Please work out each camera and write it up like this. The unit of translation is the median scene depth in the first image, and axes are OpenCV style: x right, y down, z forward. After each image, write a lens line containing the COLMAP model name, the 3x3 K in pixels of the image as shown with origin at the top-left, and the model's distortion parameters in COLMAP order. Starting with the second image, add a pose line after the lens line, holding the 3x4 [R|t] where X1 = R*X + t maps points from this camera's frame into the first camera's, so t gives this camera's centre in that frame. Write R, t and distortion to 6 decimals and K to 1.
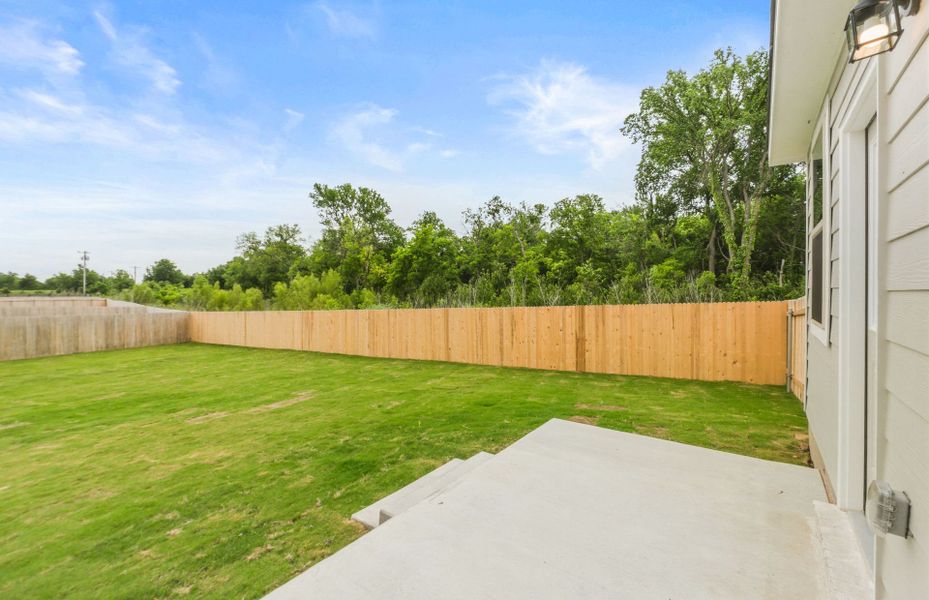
lens RADIAL K [[390.9, 0, 469.0], [0, 390.9, 296.5], [0, 0, 1]] dist [-0.006580, 0.000594]
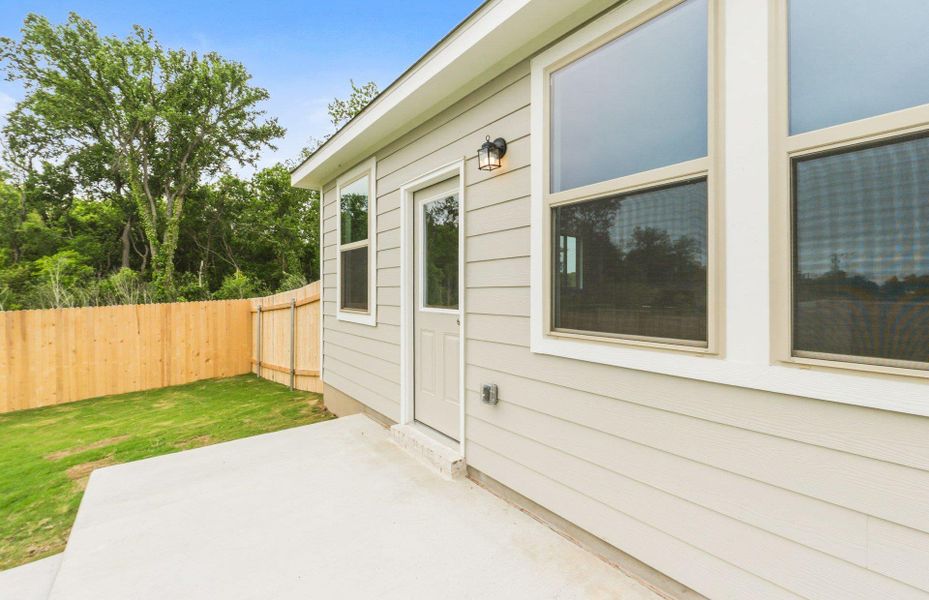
lens RADIAL K [[415.1, 0, 444.6], [0, 415.1, 291.0], [0, 0, 1]] dist [0.002333, -0.000664]
pose [[0.285444, -0.002579, 0.958392, -0.088687], [0.017297, 0.999847, -0.002461, 0.001192], [-0.958239, 0.017279, 0.285445, 0.049547]]
